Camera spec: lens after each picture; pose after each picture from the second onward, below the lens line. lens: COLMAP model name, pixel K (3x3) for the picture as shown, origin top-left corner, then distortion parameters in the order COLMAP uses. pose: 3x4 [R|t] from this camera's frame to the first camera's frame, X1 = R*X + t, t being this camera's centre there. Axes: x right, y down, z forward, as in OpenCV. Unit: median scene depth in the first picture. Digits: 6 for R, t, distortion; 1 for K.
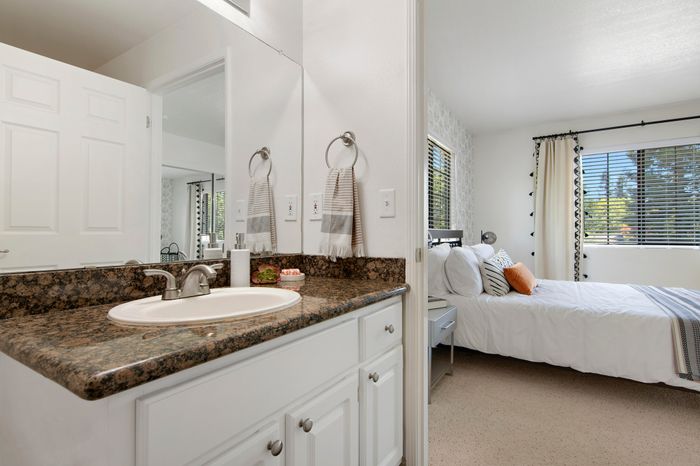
lens RADIAL K [[341.8, 0, 352.5], [0, 341.8, 236.2], [0, 0, 1]] dist [0.001256, 0.001243]
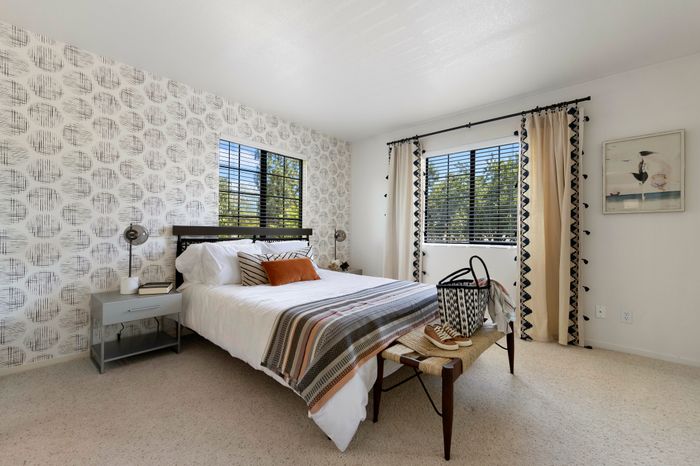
lens RADIAL K [[299.1, 0, 349.7], [0, 299.1, 231.1], [0, 0, 1]] dist [-0.002928, -0.000509]
pose [[0.982346, 0.005970, -0.186978, 0.627680], [-0.007980, 0.999918, -0.009996, -0.000374], [0.186903, 0.011312, 0.982313, 0.058102]]
